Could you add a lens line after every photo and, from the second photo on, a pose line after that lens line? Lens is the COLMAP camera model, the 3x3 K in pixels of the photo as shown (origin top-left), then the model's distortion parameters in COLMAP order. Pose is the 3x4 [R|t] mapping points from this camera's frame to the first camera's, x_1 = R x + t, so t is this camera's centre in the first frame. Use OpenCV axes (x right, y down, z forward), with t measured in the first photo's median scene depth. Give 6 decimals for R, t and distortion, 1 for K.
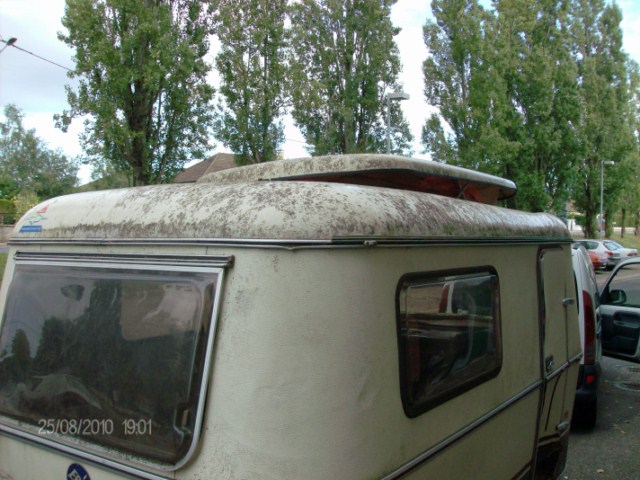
lens RADIAL K [[656.8, 0, 346.3], [0, 656.8, 241.3], [0, 0, 1]] dist [-0.188038, 0.139541]
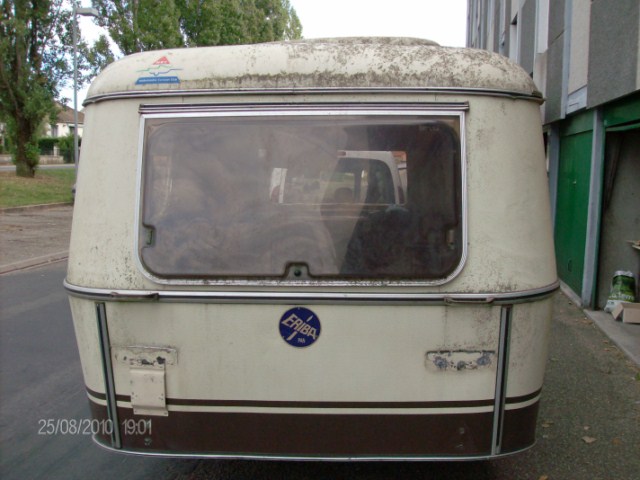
lens RADIAL K [[656.8, 0, 346.3], [0, 656.8, 241.3], [0, 0, 1]] dist [-0.188038, 0.139541]
pose [[0.866600, -0.057023, 0.495734, -0.743727], [0.003853, 0.994184, 0.107623, 0.113908], [-0.498988, -0.091356, 0.861780, 0.049173]]
